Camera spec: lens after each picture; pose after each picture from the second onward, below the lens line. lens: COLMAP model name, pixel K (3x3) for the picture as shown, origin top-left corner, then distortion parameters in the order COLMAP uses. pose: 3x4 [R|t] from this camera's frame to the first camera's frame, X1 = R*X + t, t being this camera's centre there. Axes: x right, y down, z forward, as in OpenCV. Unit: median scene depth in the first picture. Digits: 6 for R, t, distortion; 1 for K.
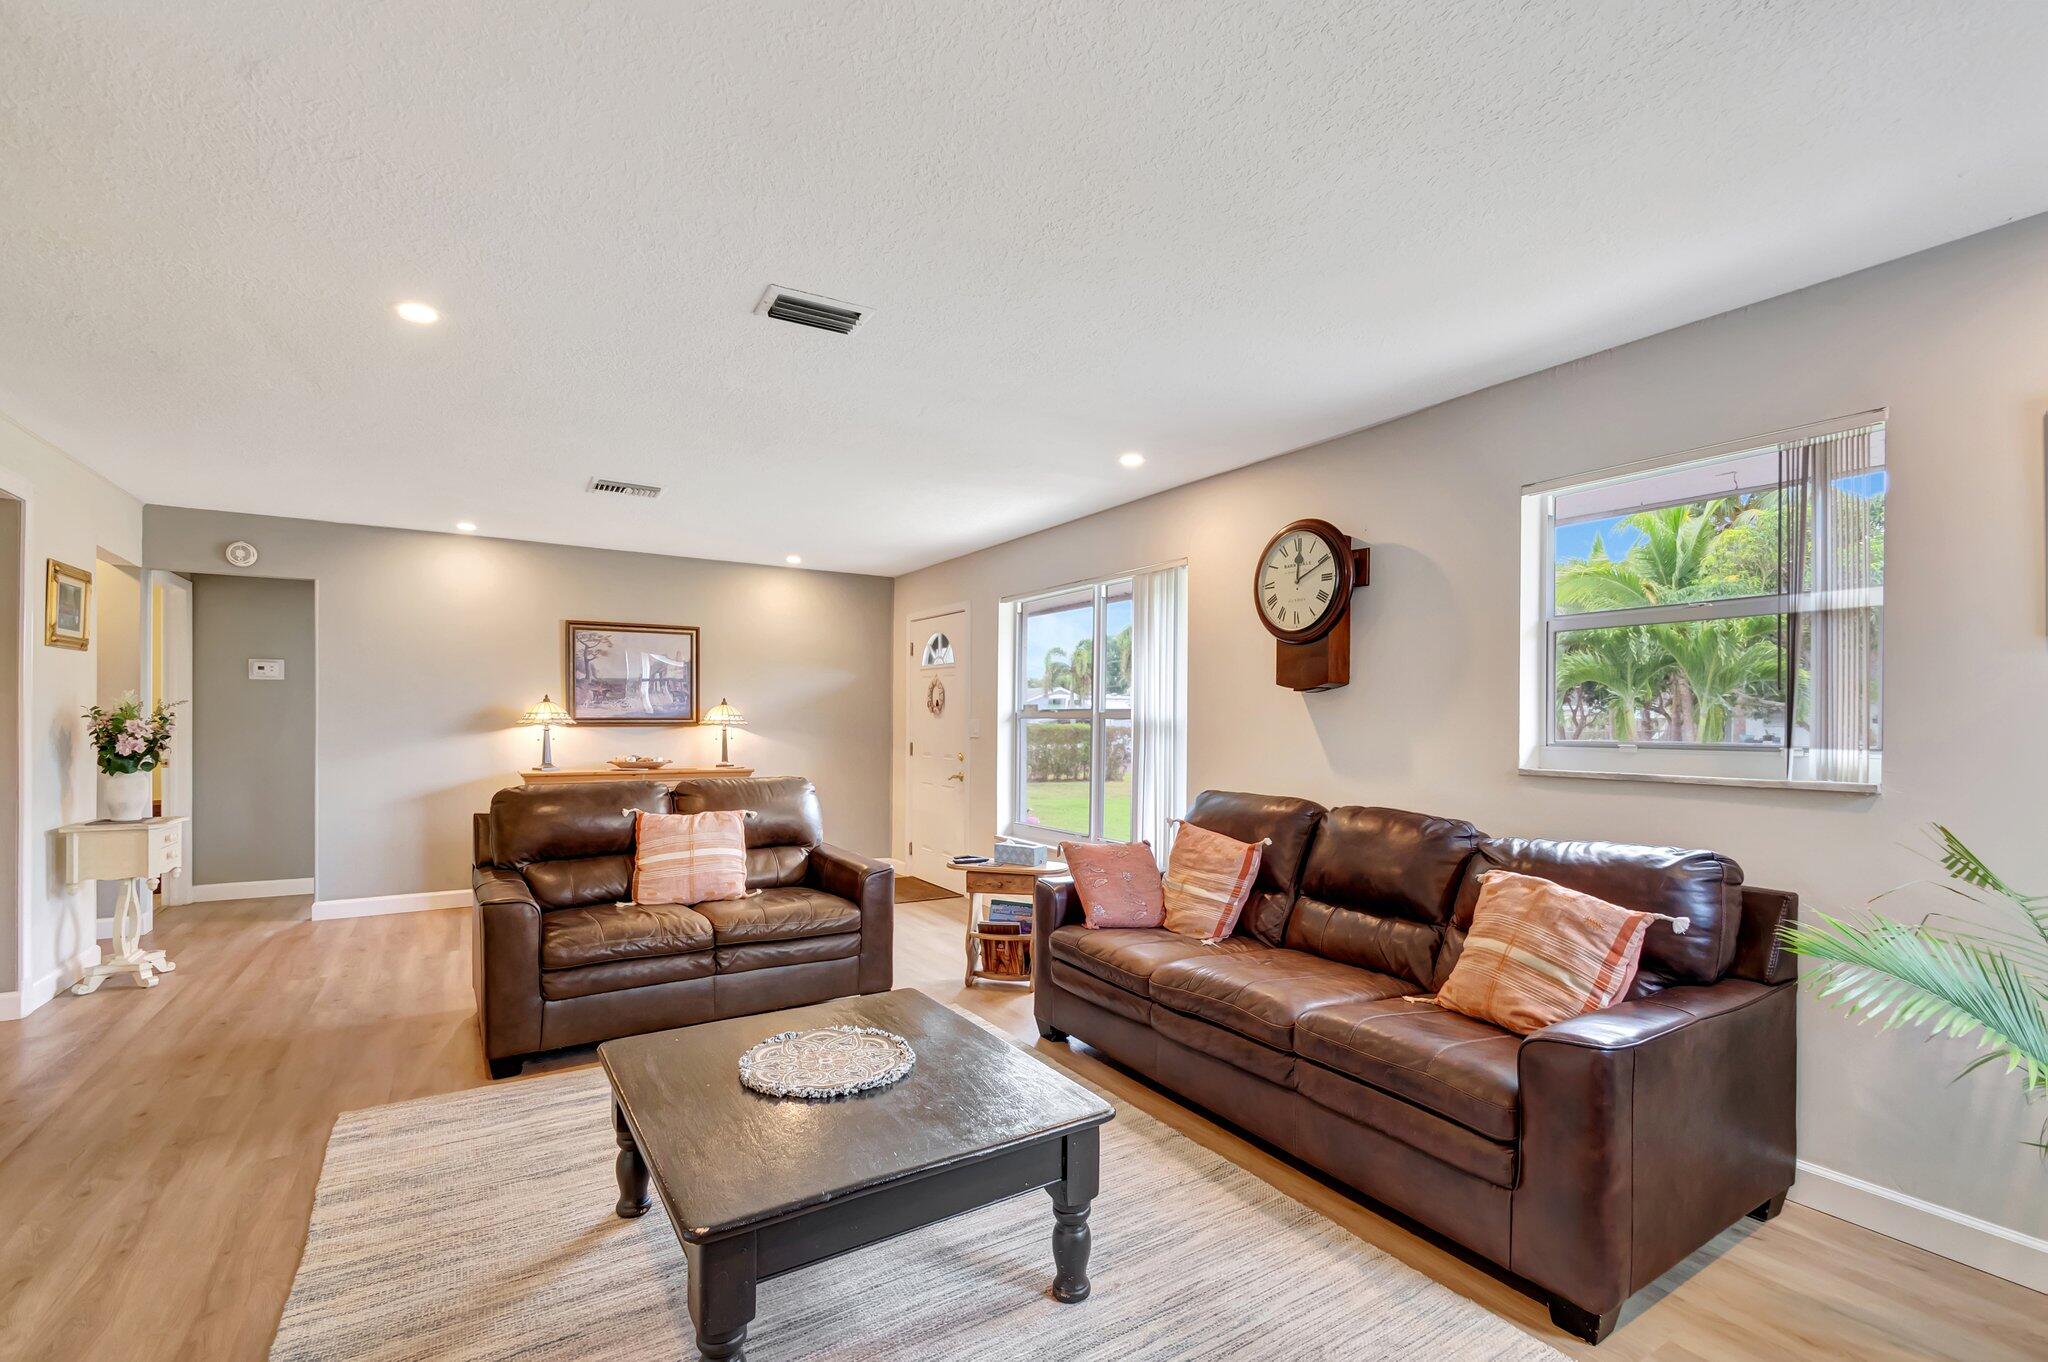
lens RADIAL K [[885.6, 0, 1024.6], [0, 885.6, 728.5], [0, 0, 1]] dist [0.000451, -0.000012]
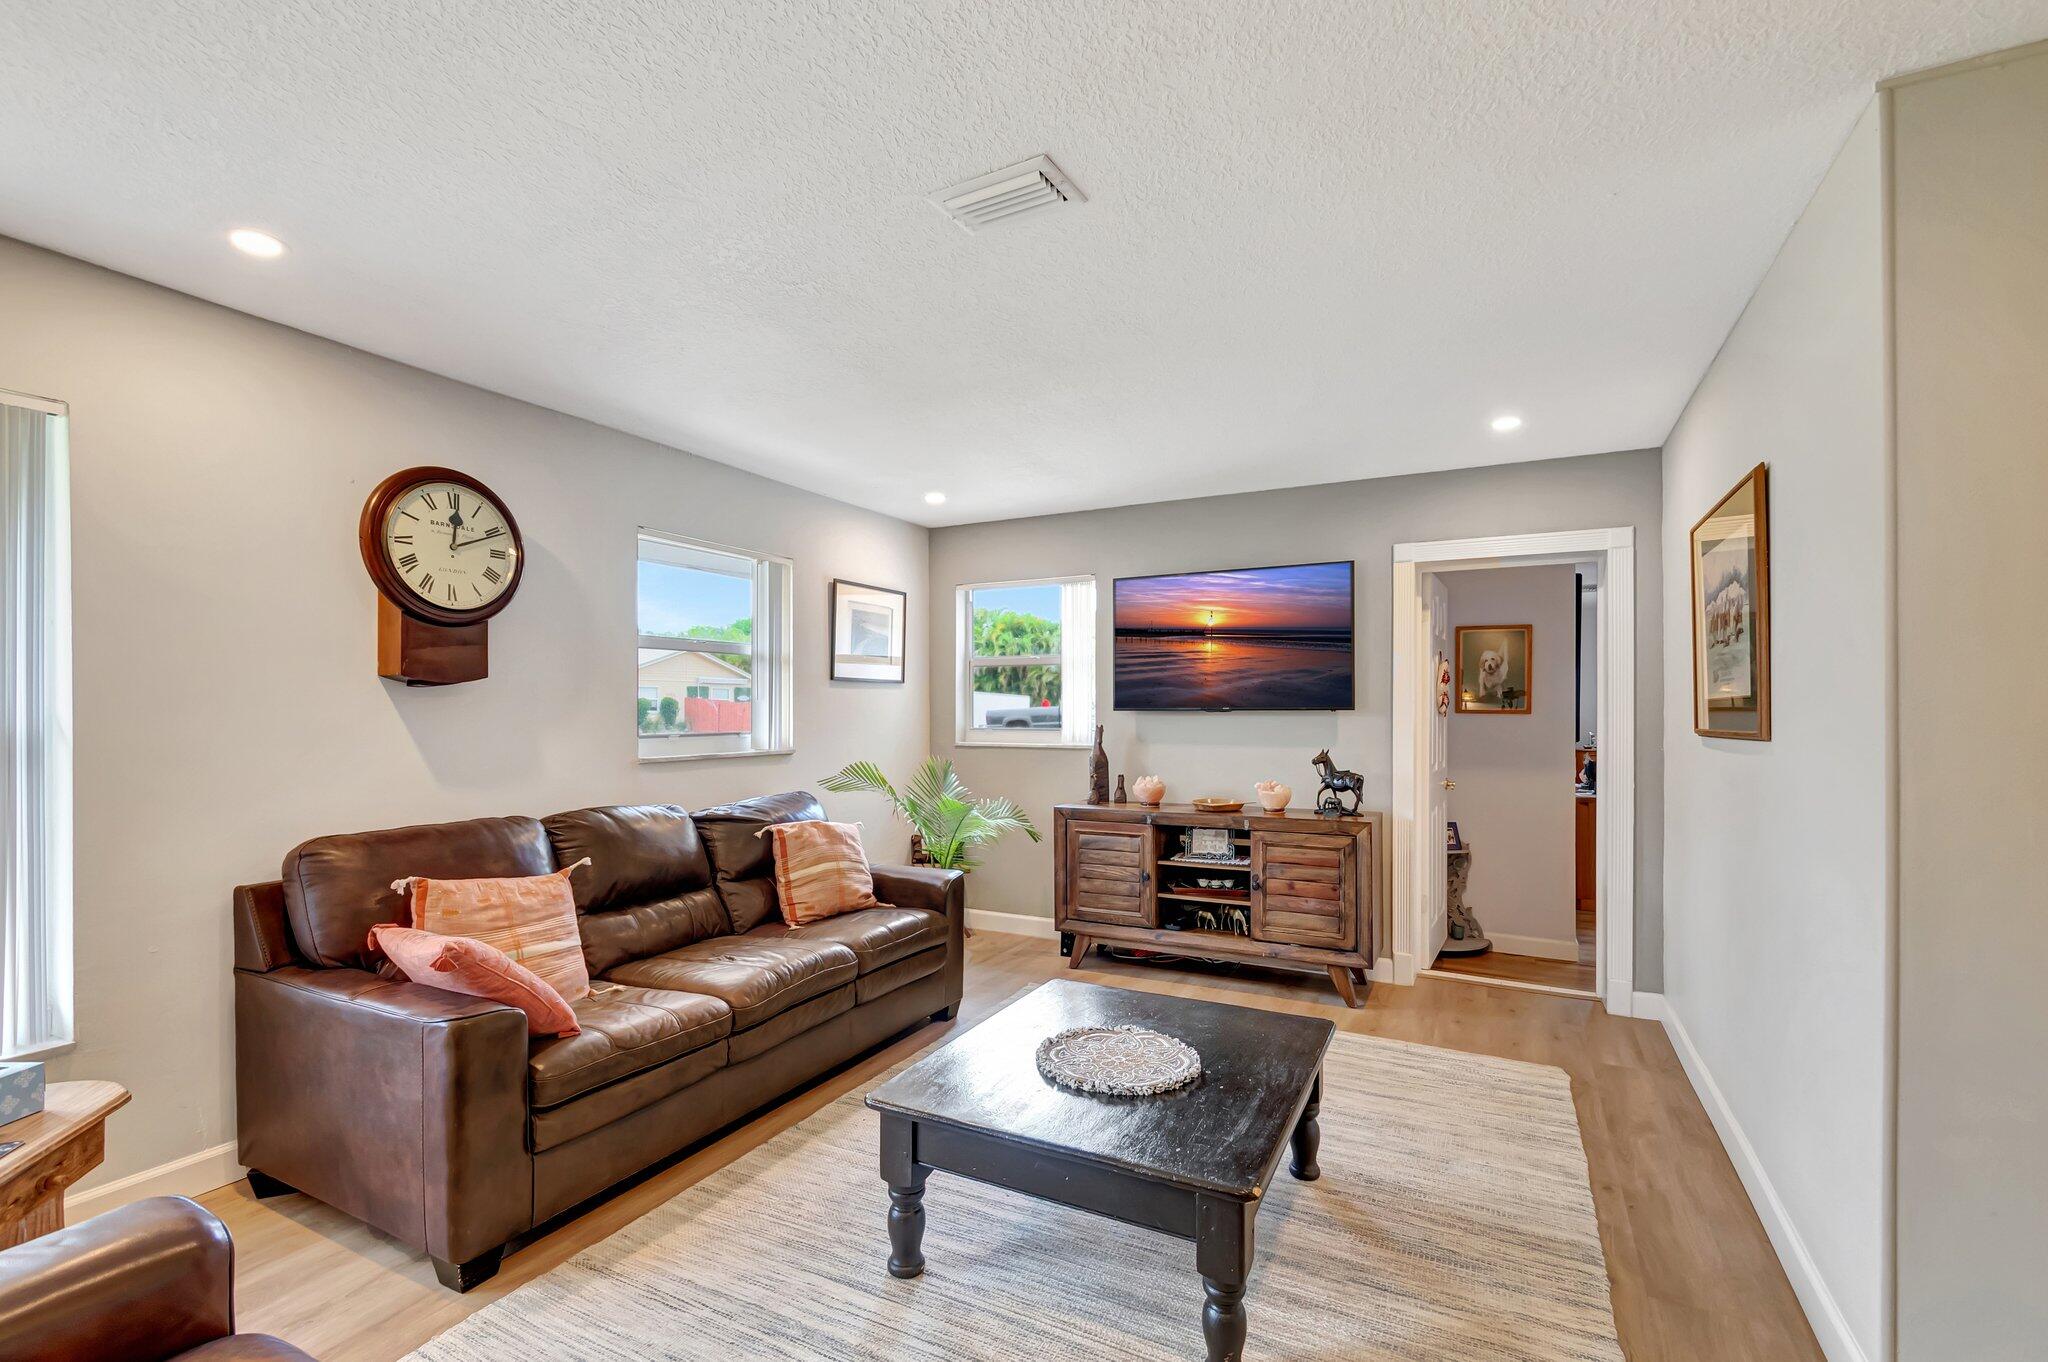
lens RADIAL K [[902.8, 0, 1026.0], [0, 902.8, 712.3], [0, 0, 1]] dist [0.001683, 0.000024]
pose [[-0.497975, -0.010107, 0.867132, -0.660274], [0.005519, 0.999875, 0.014823, -0.028438], [-0.867174, 0.012167, -0.497857, 0.979807]]
